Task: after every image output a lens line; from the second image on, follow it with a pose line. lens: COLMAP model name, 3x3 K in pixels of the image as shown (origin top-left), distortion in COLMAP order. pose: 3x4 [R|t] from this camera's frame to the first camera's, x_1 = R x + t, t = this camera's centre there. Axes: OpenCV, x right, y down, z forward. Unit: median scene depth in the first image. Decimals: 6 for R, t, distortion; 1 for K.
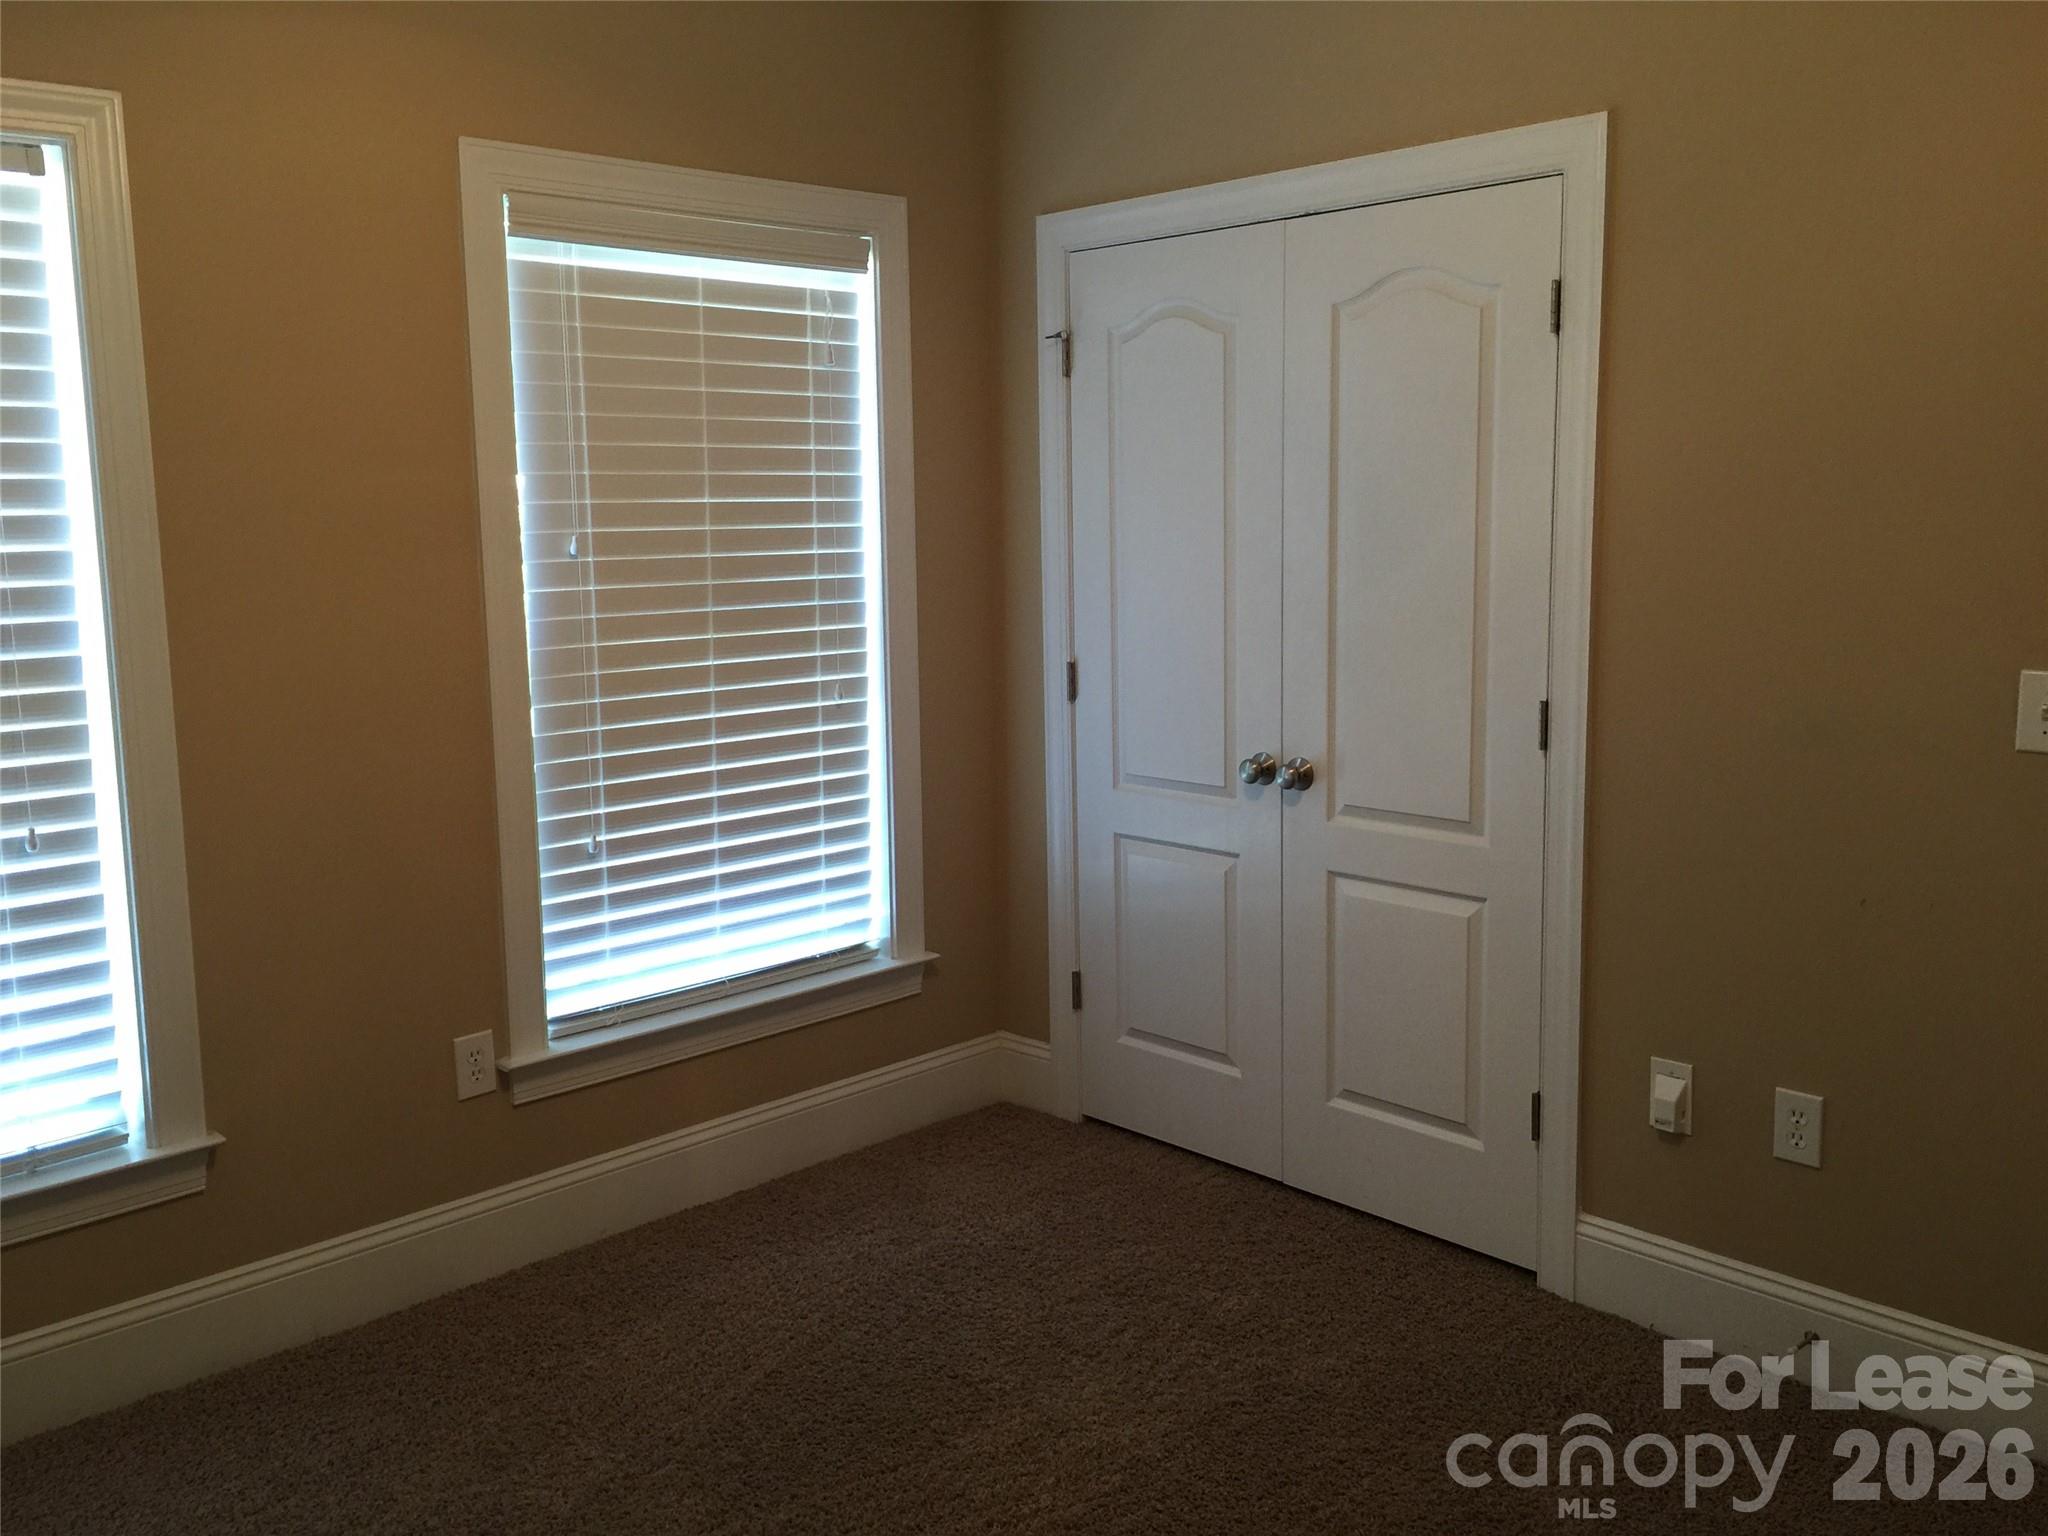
lens RADIAL K [[1722.1, 0, 1028.4], [0, 1722.1, 767.4], [0, 0, 1]] dist [-0.007048, -0.016929]
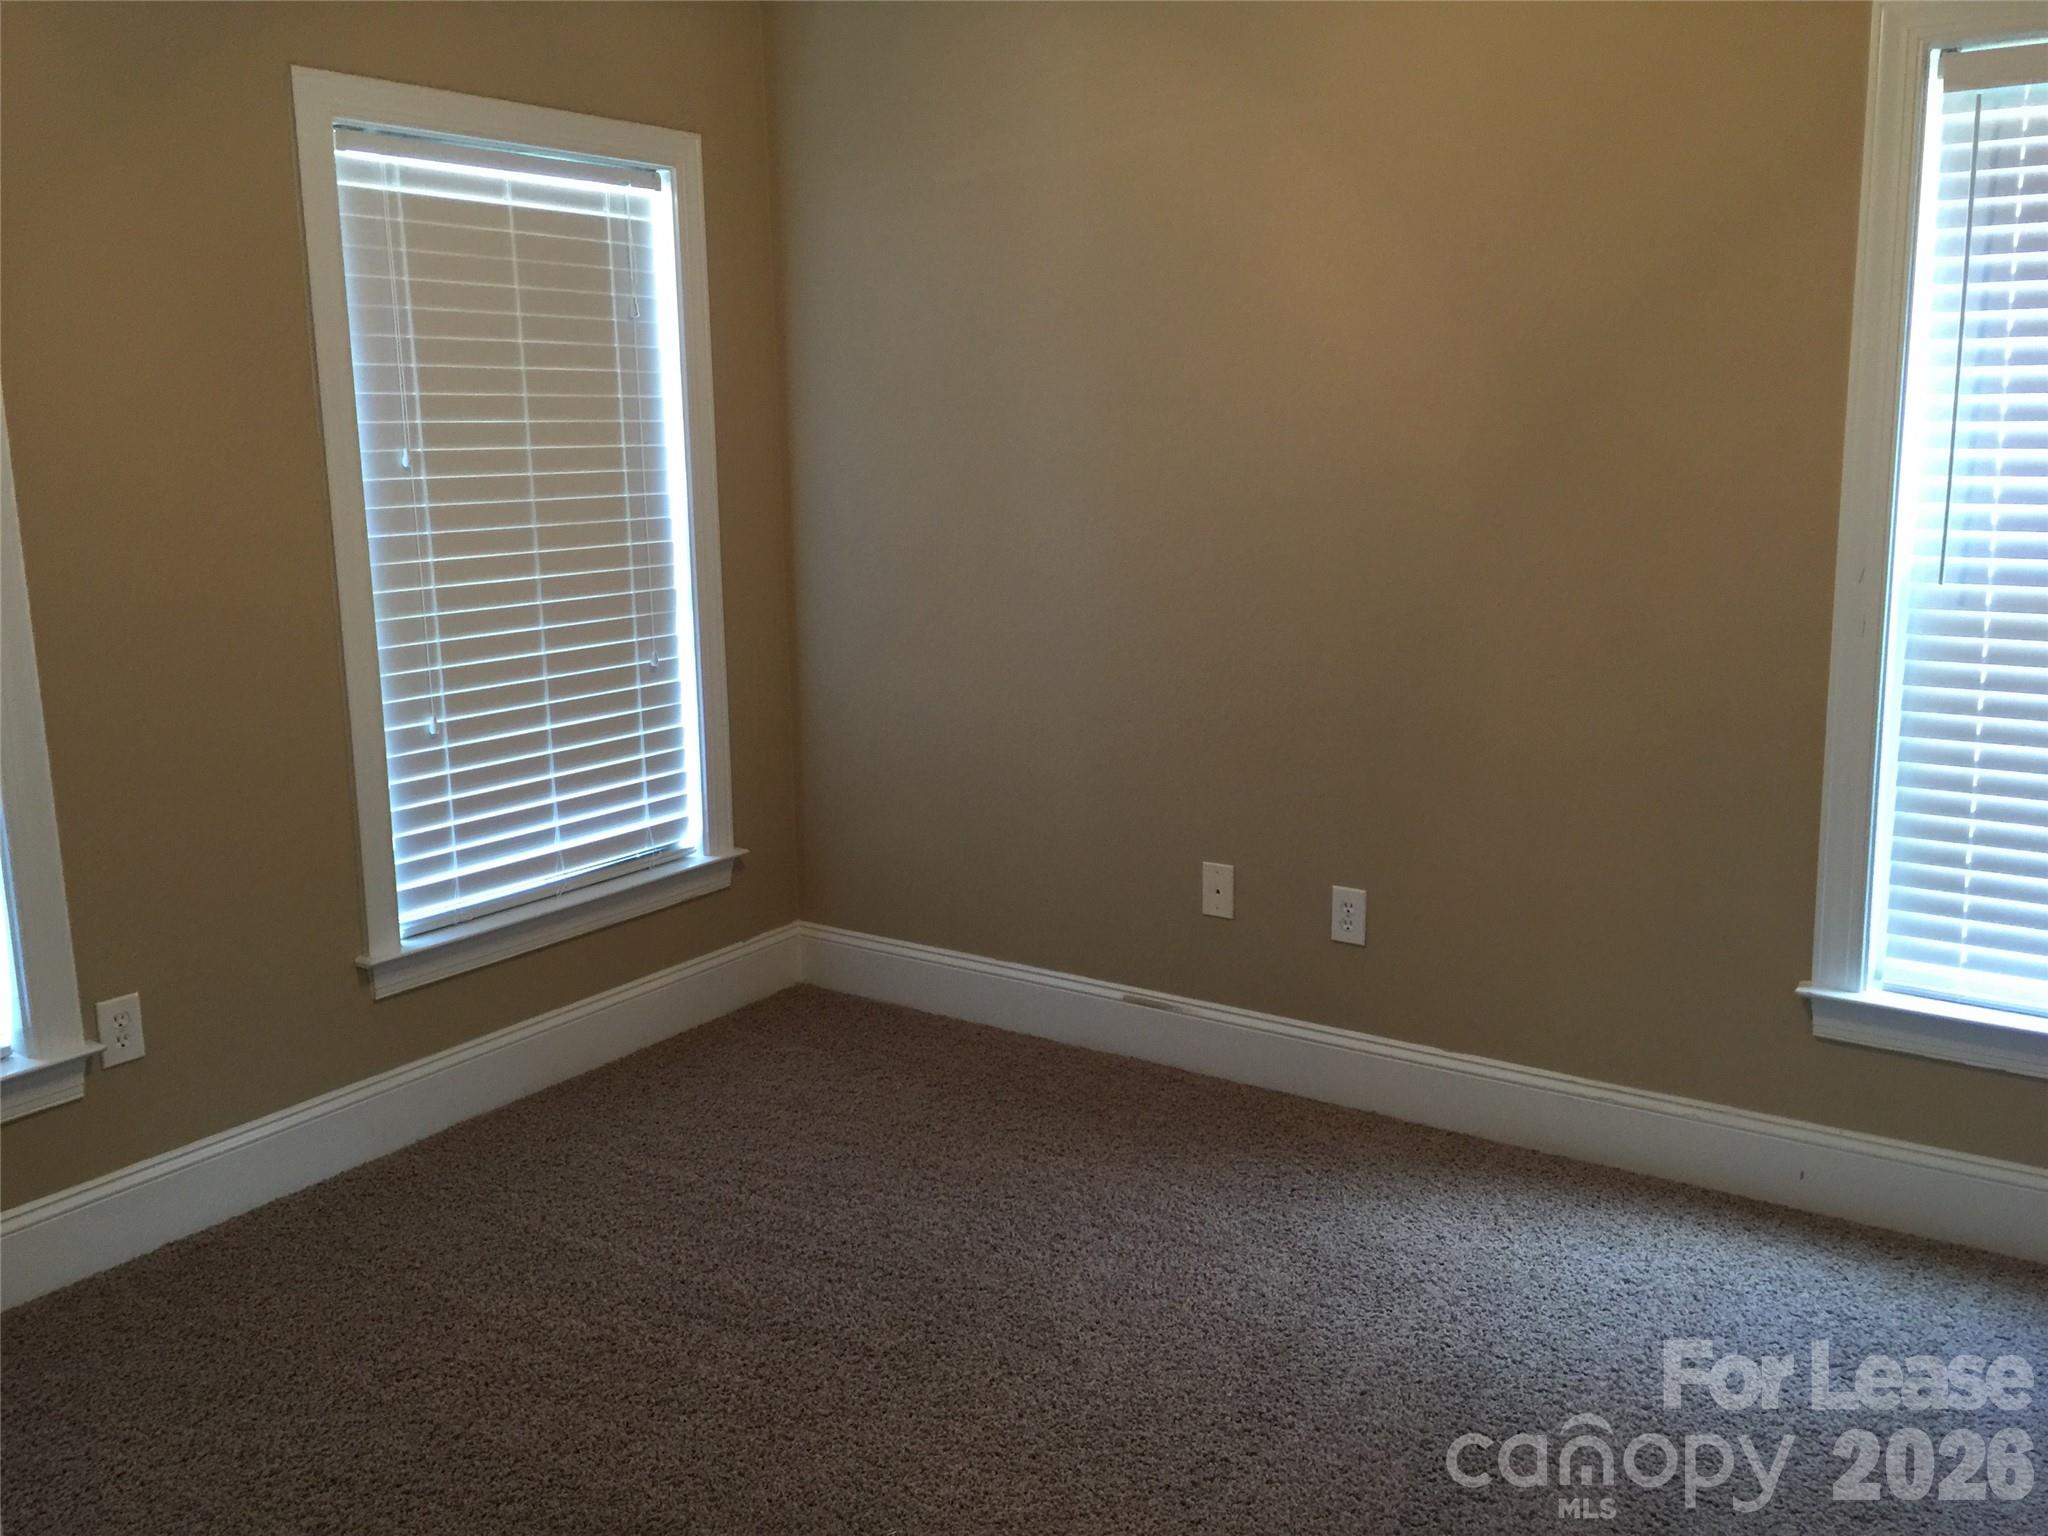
lens RADIAL K [[1722.1, 0, 1041.6], [0, 1722.1, 768.2], [0, 0, 1]] dist [-0.007048, -0.016929]
pose [[0.978773, -0.038347, 0.201328, -0.105533], [0.029625, 0.998495, 0.046161, 0.017647], [-0.202795, -0.039217, 0.978436, -0.100832]]
